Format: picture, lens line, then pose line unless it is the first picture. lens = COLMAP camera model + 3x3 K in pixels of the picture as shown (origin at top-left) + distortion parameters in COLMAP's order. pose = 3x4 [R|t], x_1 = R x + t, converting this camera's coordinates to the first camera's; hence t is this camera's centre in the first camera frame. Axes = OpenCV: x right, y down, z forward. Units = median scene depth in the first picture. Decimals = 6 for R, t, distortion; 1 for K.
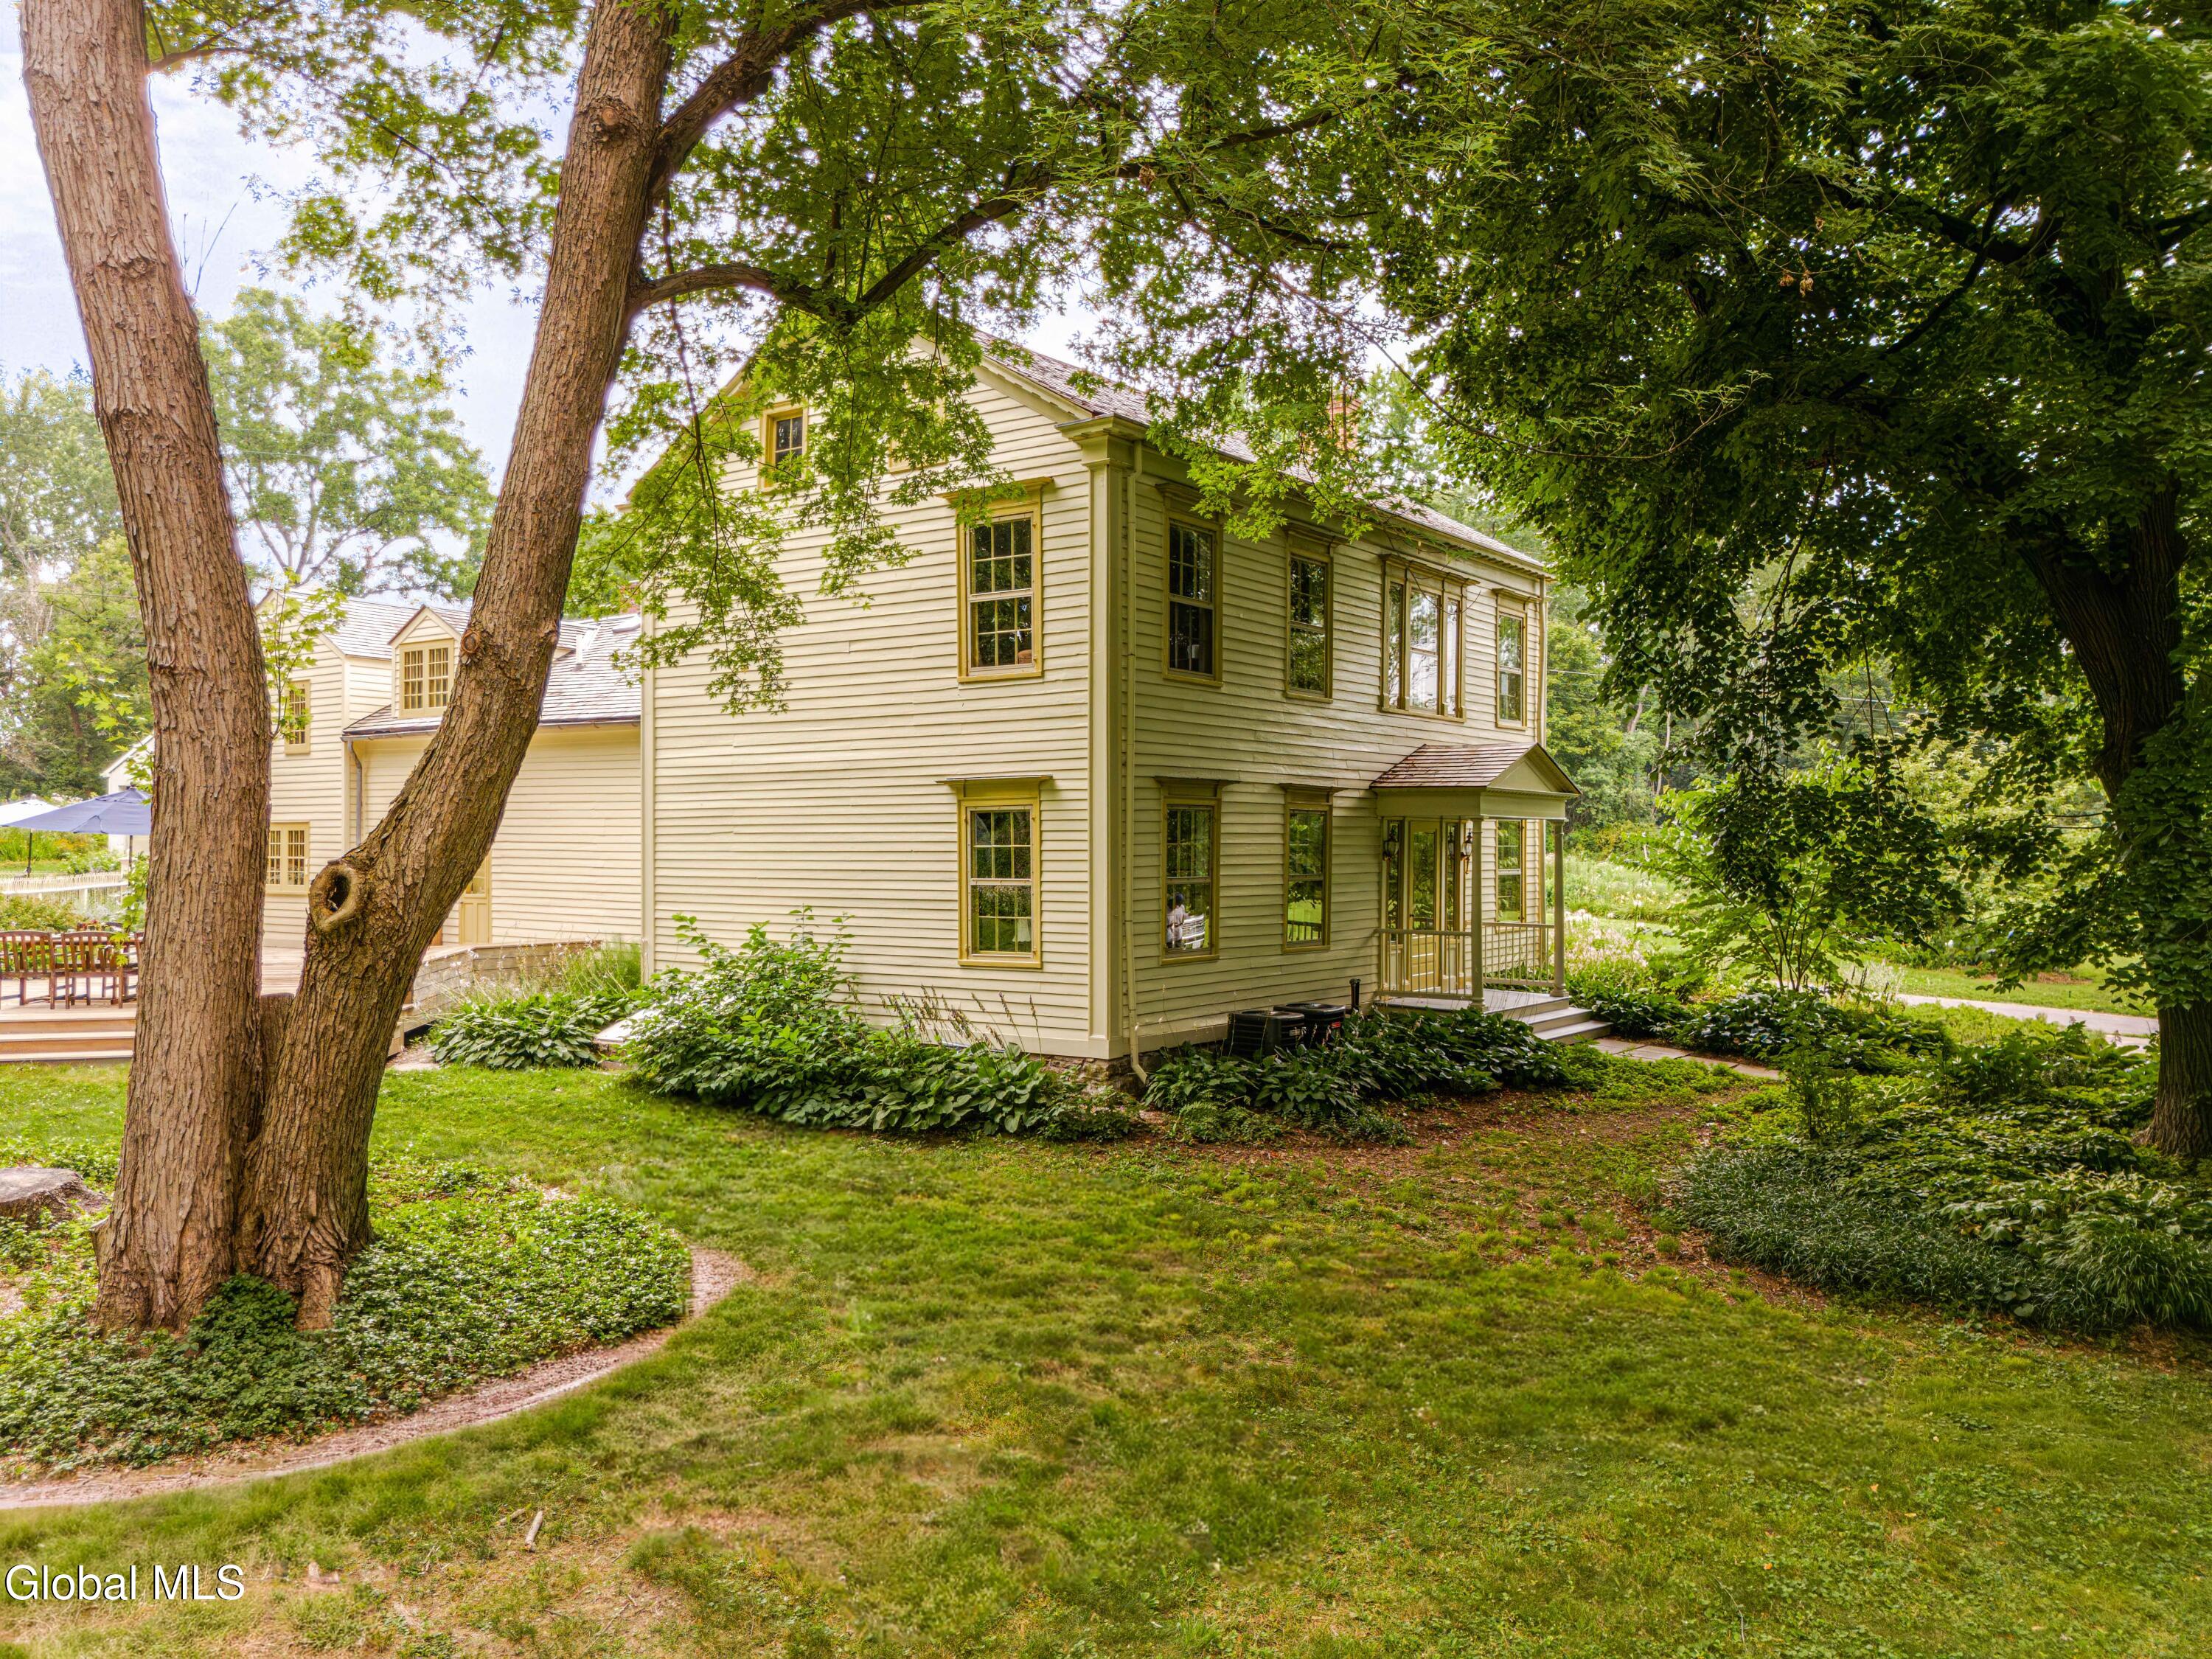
lens RADIAL K [[1674.1, 0, 1114.1], [0, 1674.1, 838.4], [0, 0, 1]] dist [0.060792, -0.060264]
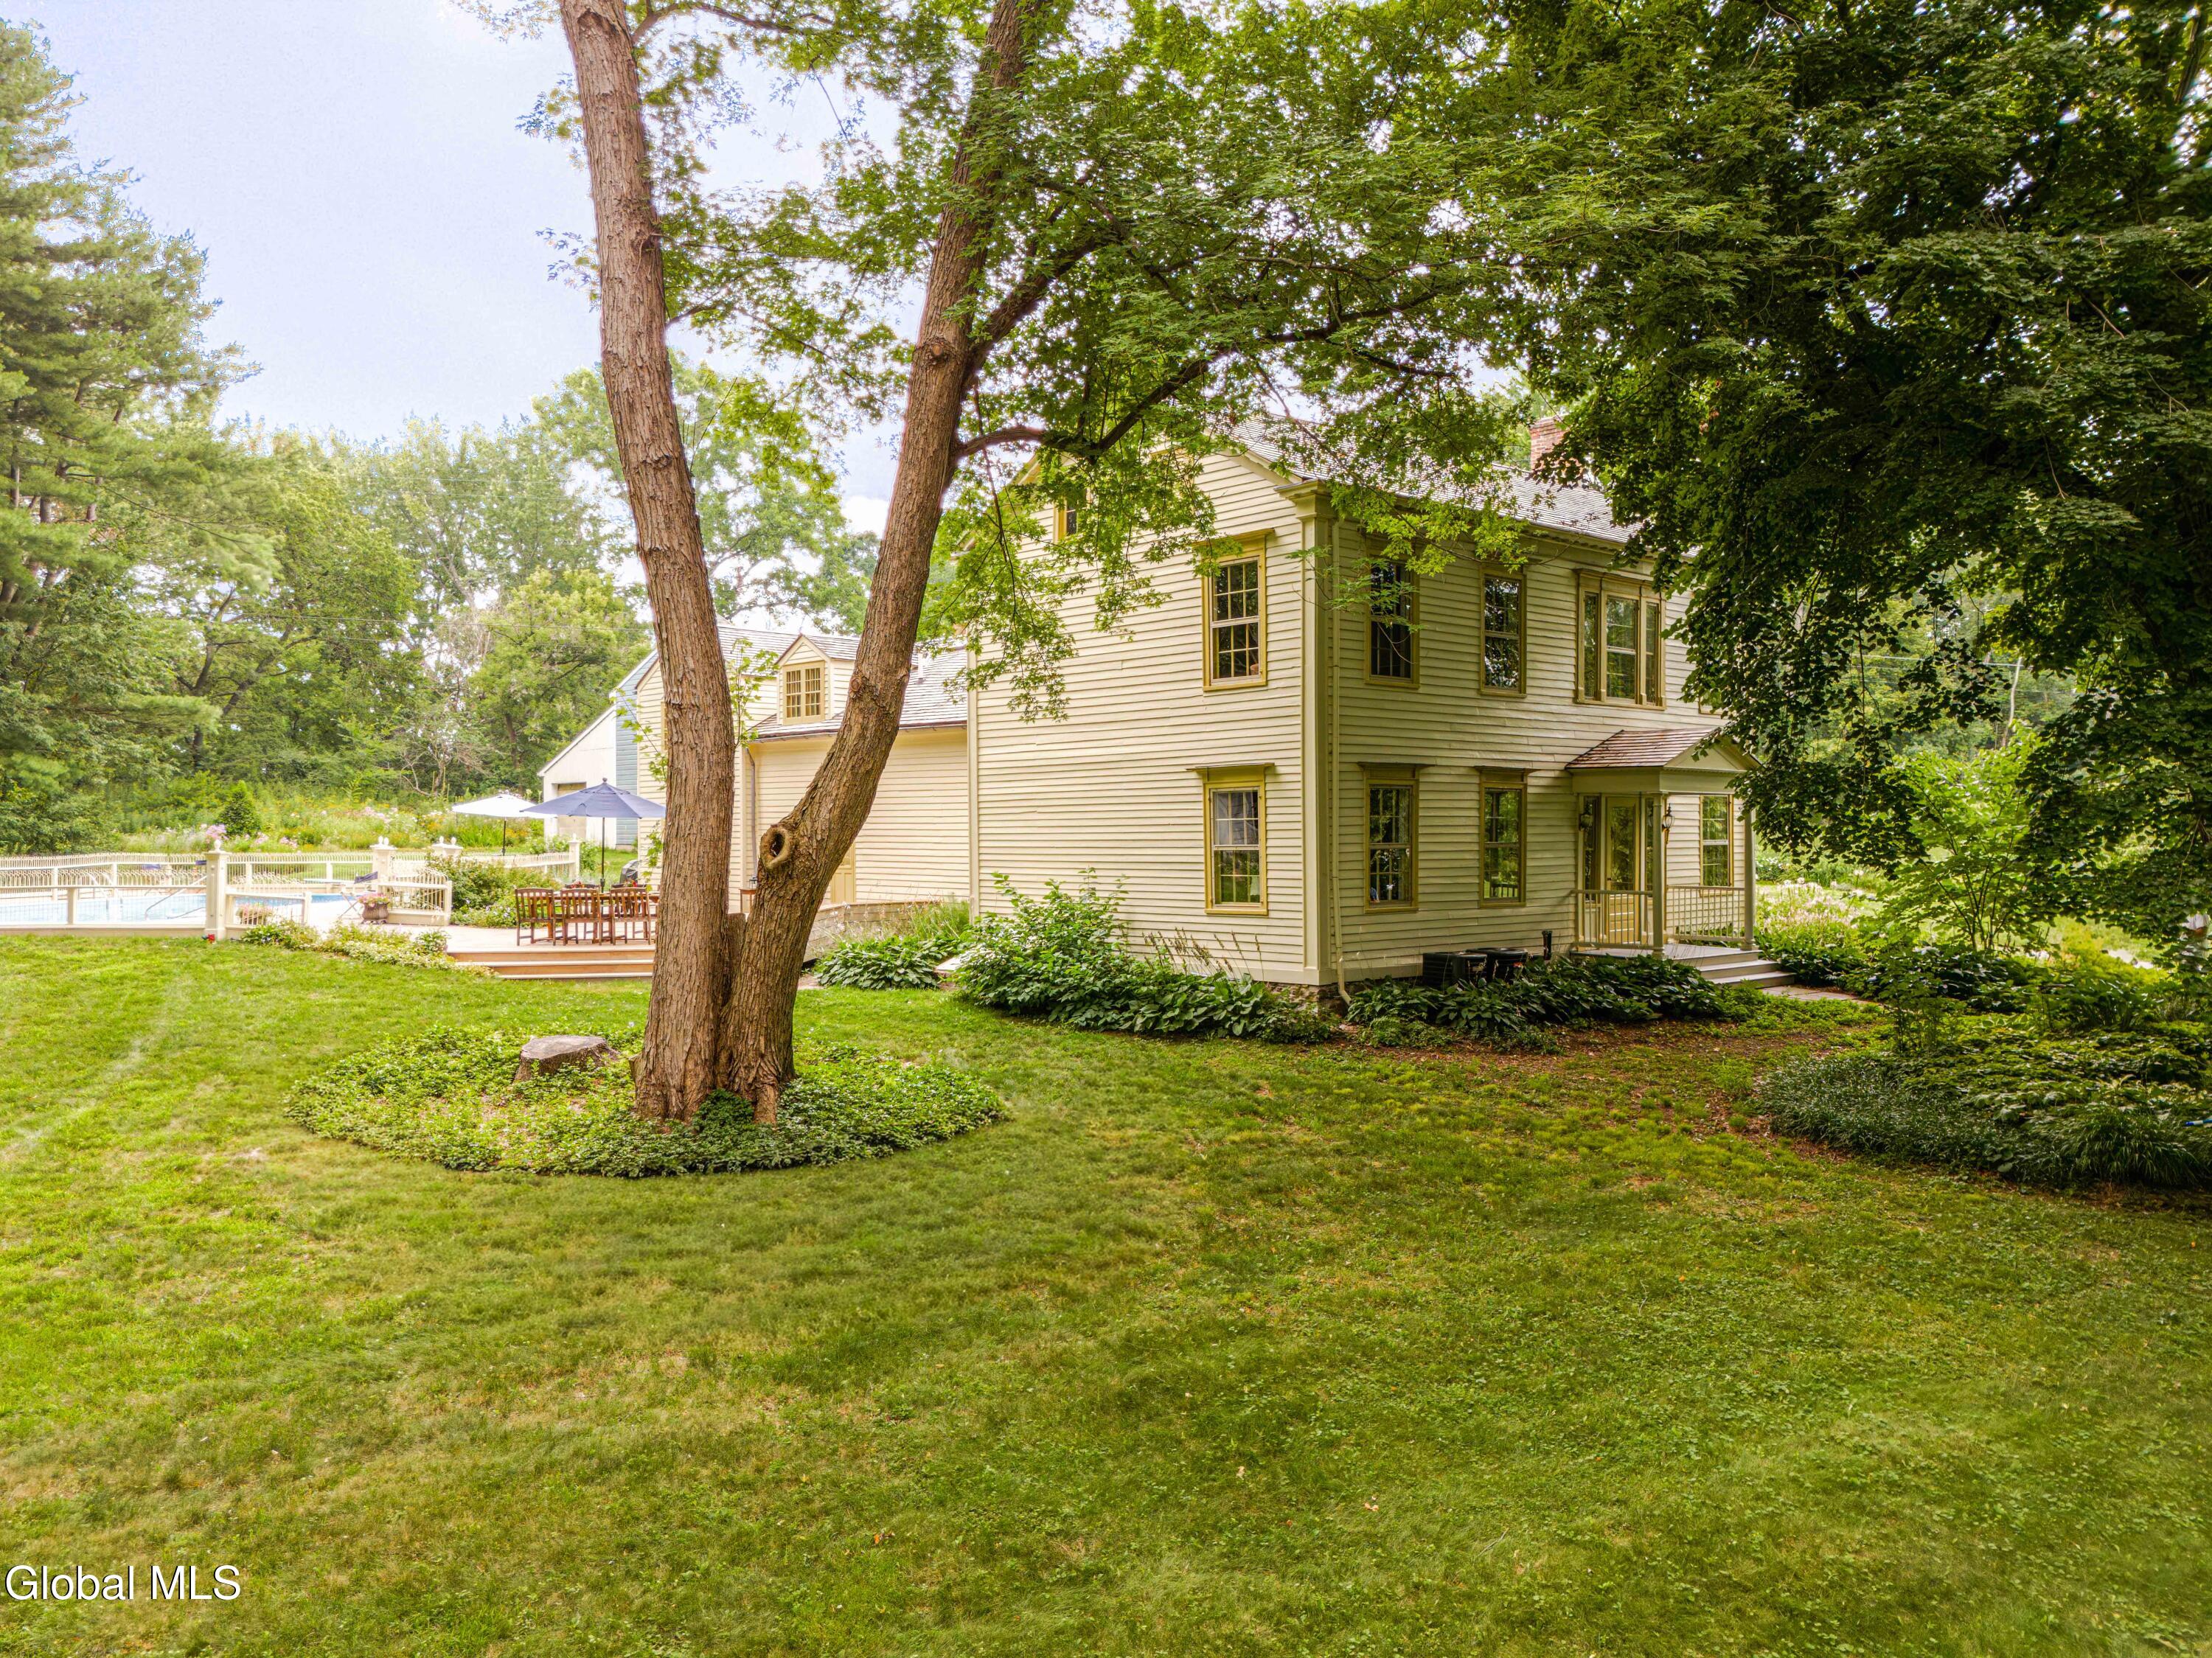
lens RADIAL K [[1674.0, 0, 1111.5], [0, 1674.0, 851.1], [0, 0, 1]] dist [0.060792, -0.060264]
pose [[0.981142, -0.004800, -0.193229, 0.096482], [0.007567, 0.999879, 0.013584, 0.012376], [0.193141, -0.014790, 0.981060, -0.307216]]
